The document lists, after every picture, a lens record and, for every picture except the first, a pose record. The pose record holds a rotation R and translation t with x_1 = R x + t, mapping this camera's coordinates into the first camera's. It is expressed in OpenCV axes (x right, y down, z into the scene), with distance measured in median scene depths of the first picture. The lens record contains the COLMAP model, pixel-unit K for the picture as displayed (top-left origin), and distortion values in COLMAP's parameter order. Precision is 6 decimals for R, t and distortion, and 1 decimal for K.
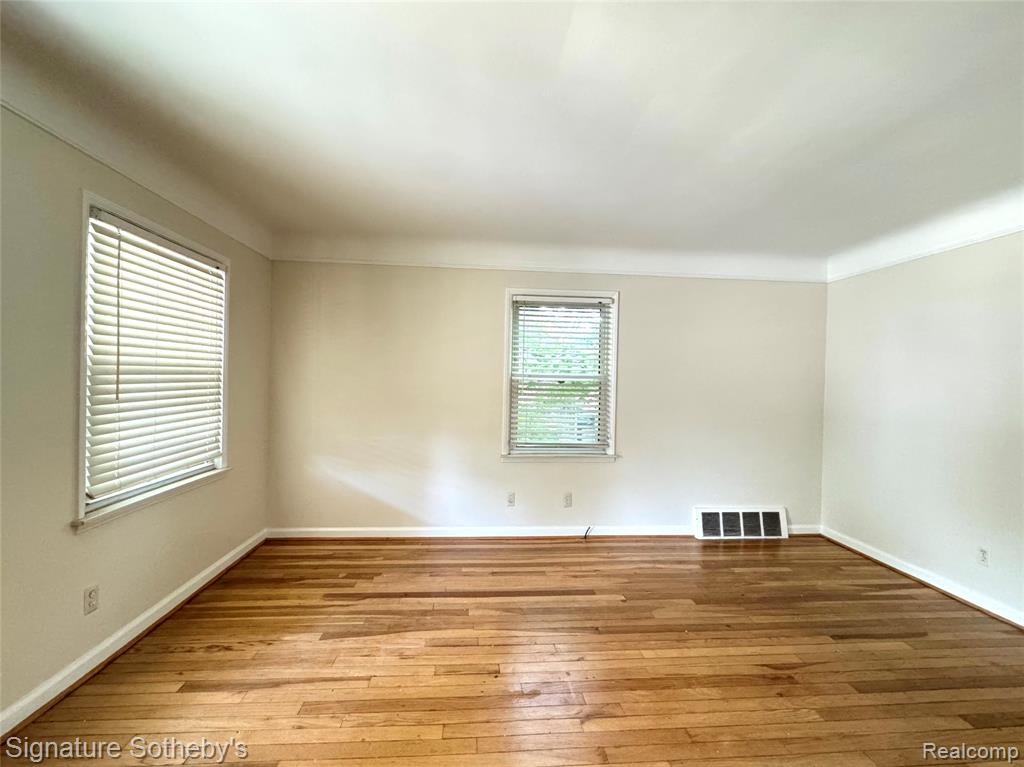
lens RADIAL K [[408.1, 0, 501.7], [0, 408.1, 384.6], [0, 0, 1]] dist [-0.003742, 0.000228]
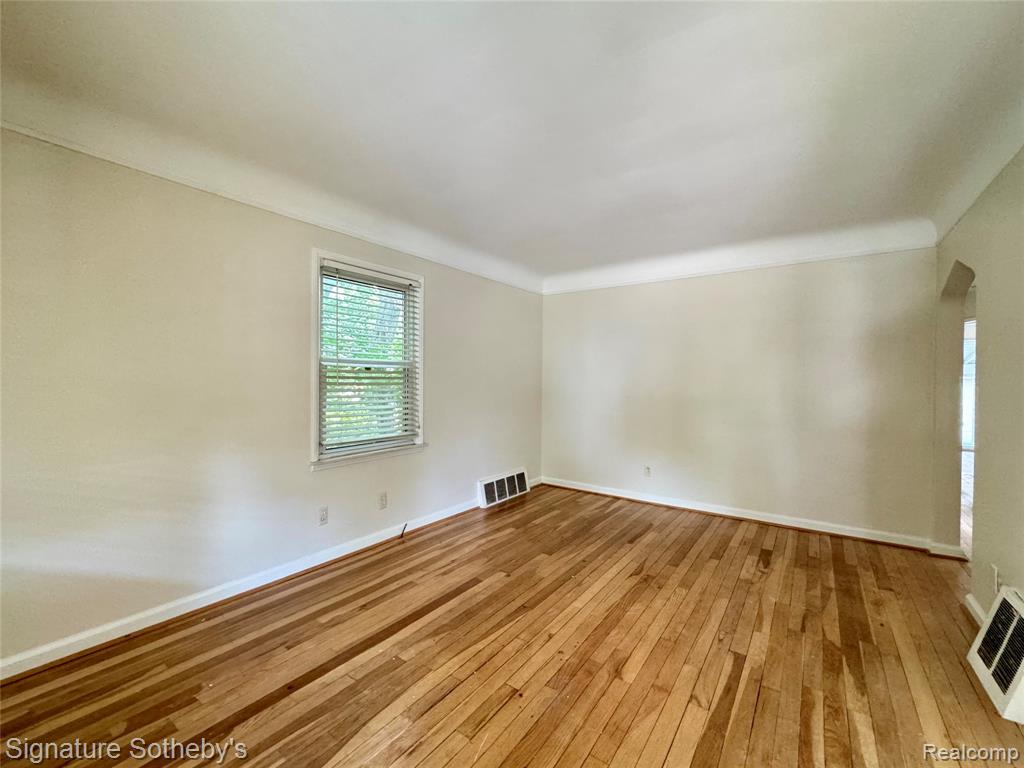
lens RADIAL K [[408.1, 0, 505.5], [0, 408.1, 383.1], [0, 0, 1]] dist [-0.003742, 0.000228]
pose [[0.678224, -0.023396, 0.734483, -0.330891], [0.013402, 0.999721, 0.019470, 0.012404], [-0.734733, -0.003362, 0.678348, 0.213543]]
